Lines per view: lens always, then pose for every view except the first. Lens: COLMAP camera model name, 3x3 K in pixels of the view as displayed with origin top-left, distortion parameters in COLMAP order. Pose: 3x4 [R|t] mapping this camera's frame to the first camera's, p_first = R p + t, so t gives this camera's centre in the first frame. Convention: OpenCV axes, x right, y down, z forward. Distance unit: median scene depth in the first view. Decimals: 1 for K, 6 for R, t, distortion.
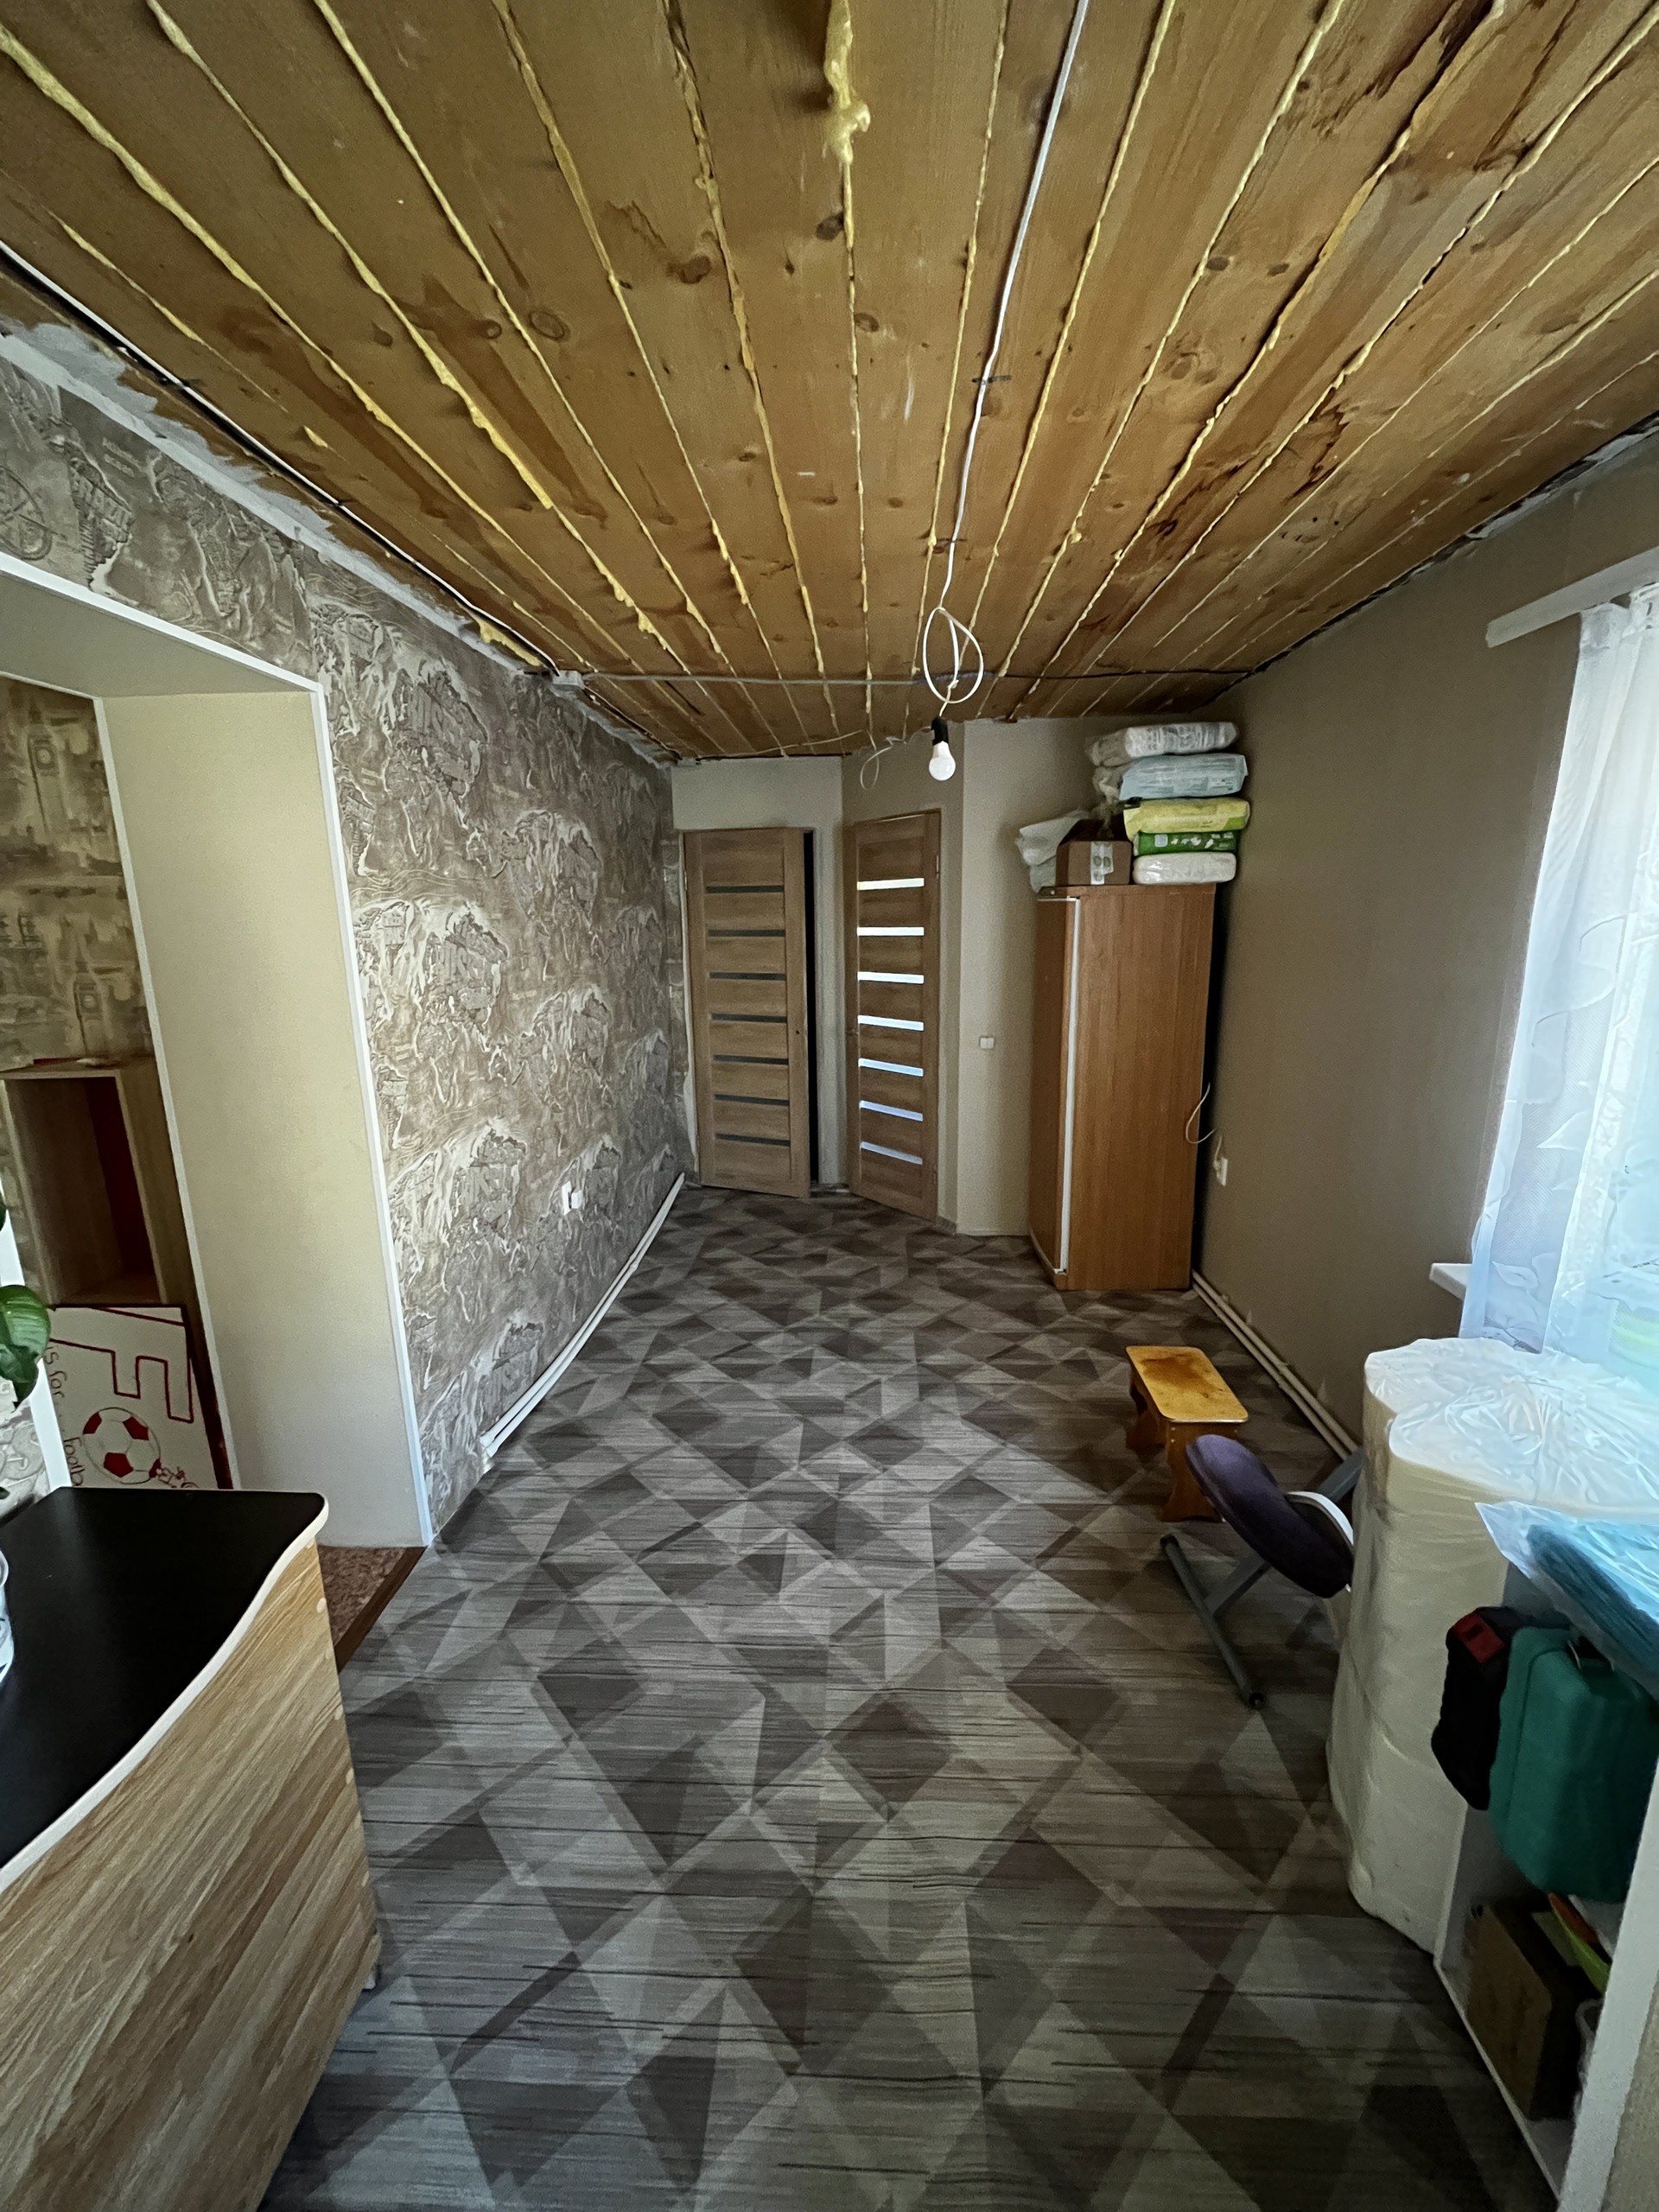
lens RADIAL K [[891.8, 0, 831.2], [0, 891.8, 1112.5], [0, 0, 1]] dist [-0.000795, -0.000191]
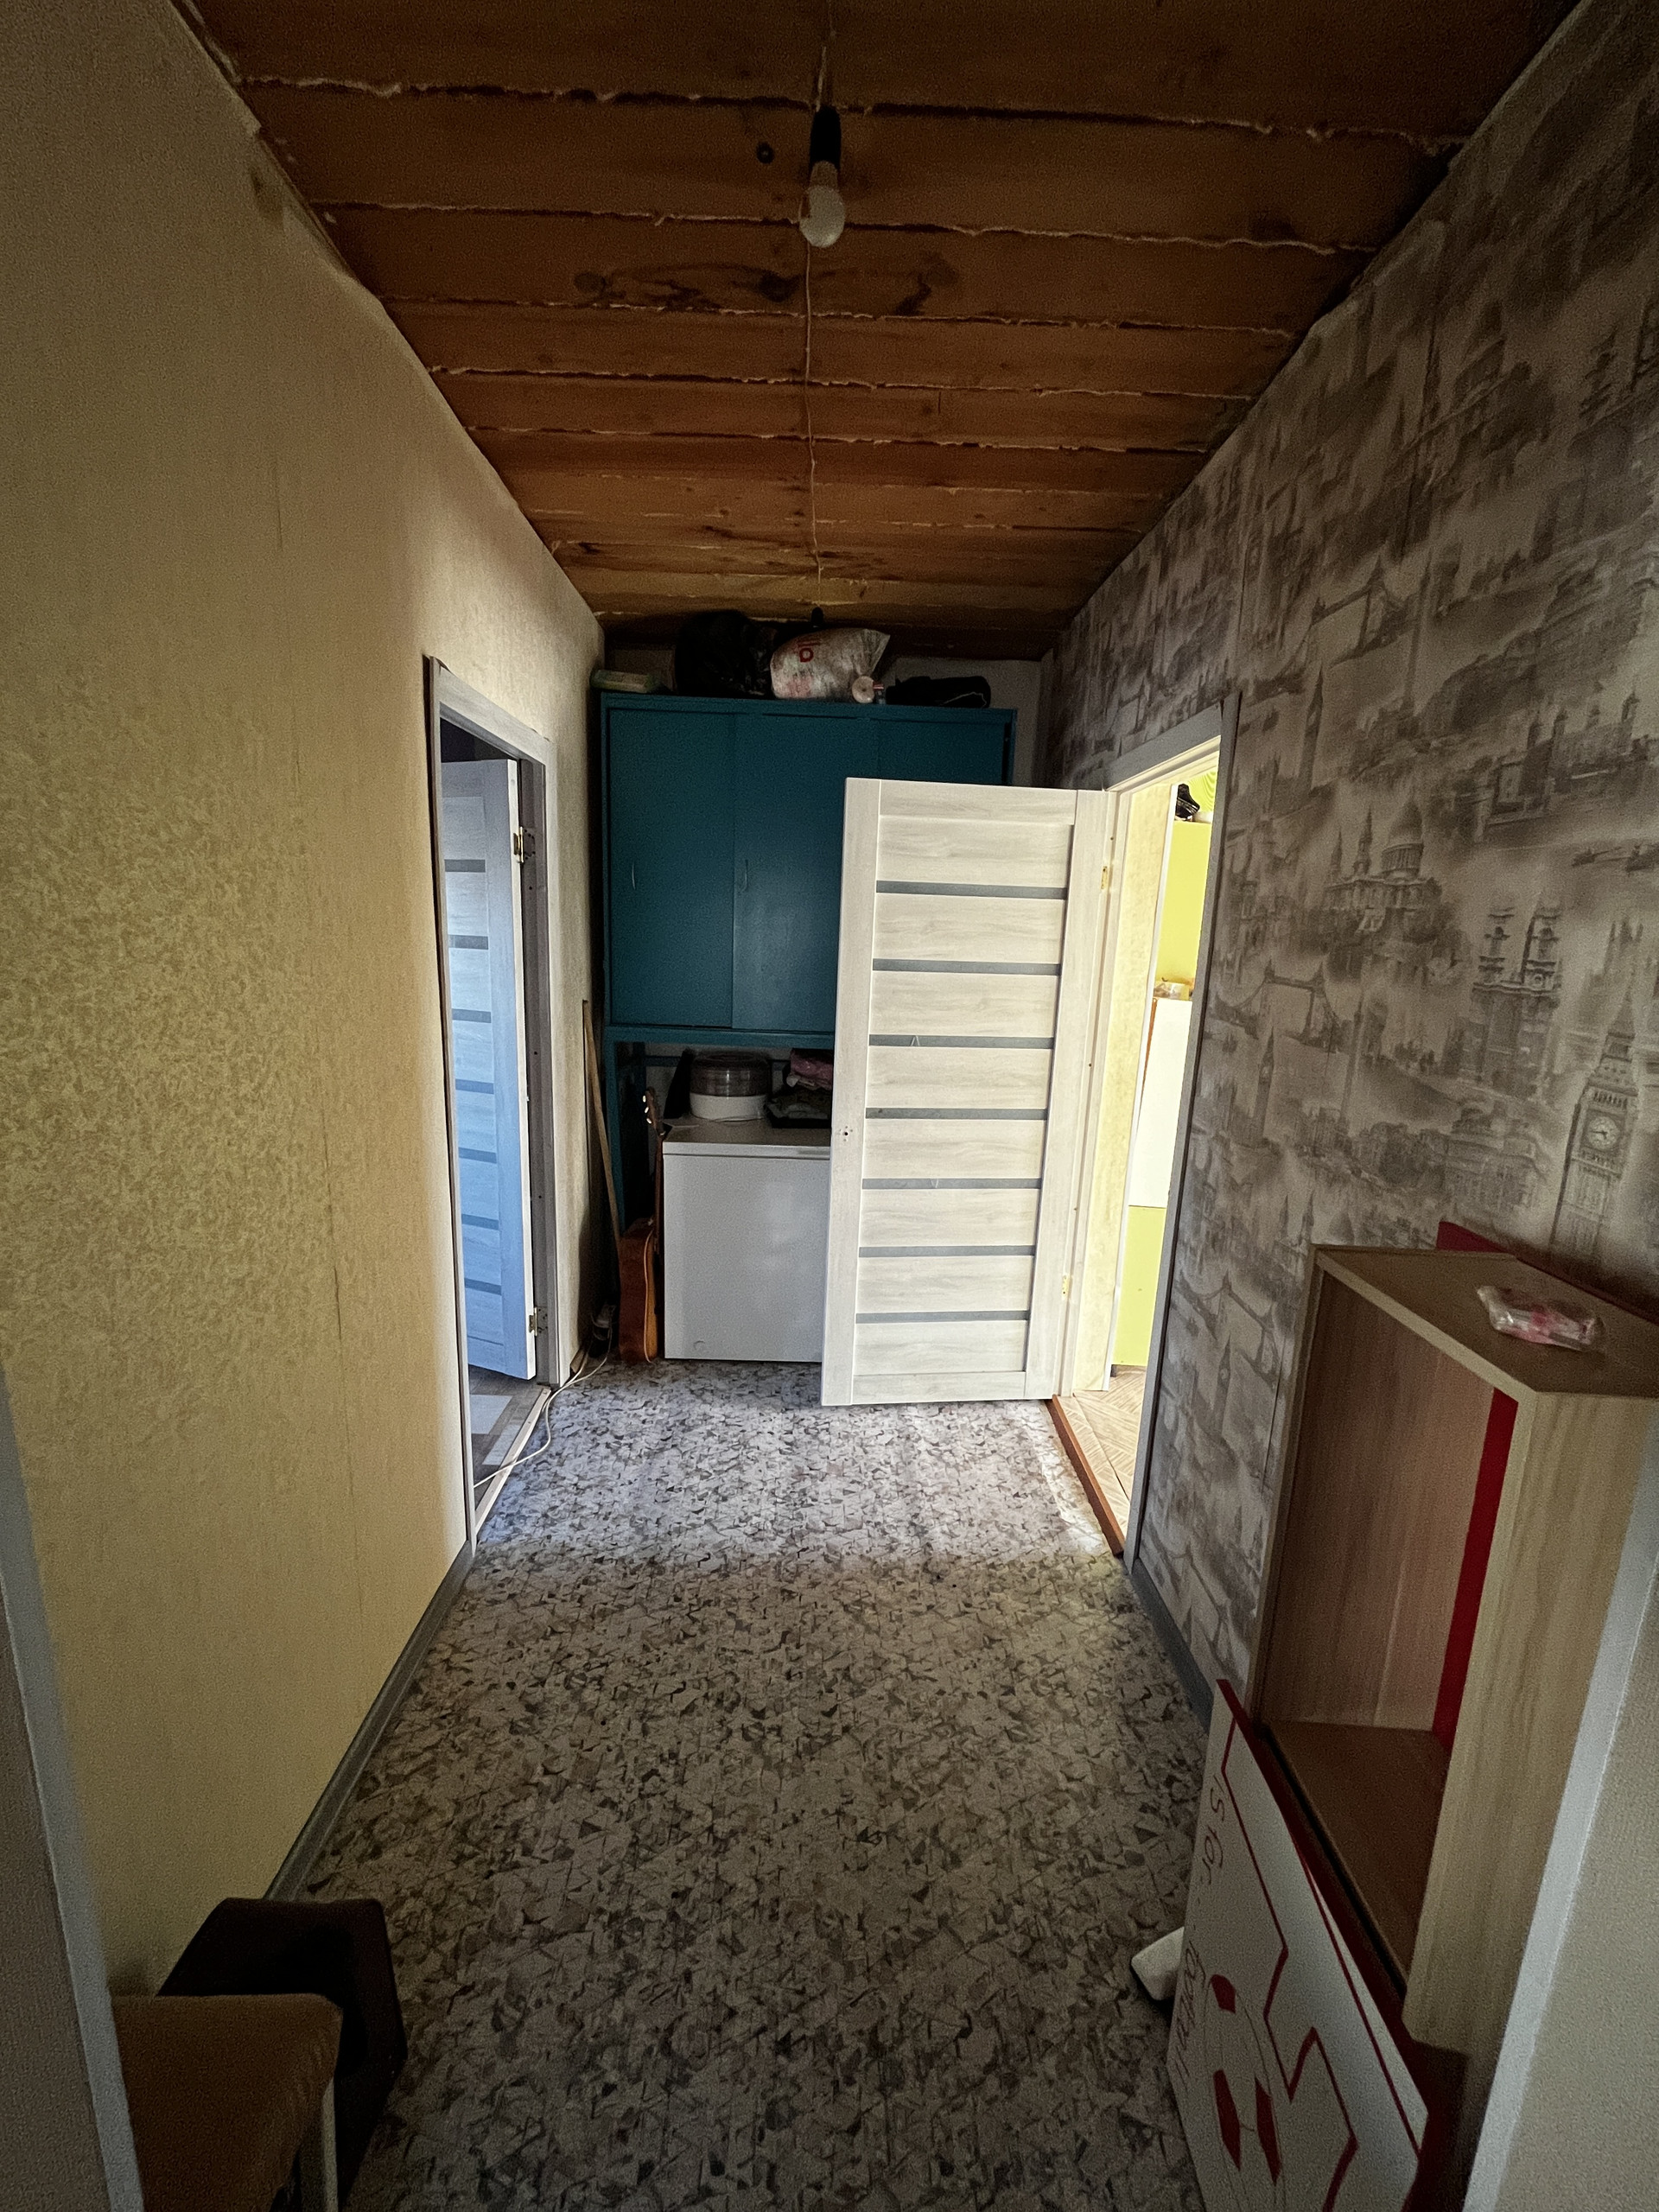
lens RADIAL K [[891.8, 0, 826.0], [0, 891.8, 1107.4], [0, 0, 1]] dist [-0.000795, -0.000191]
pose [[0.068053, 0.210992, -0.975116, -0.475612], [-0.248229, 0.950227, 0.188283, -0.124640], [0.966308, 0.229239, 0.117040, 0.621940]]
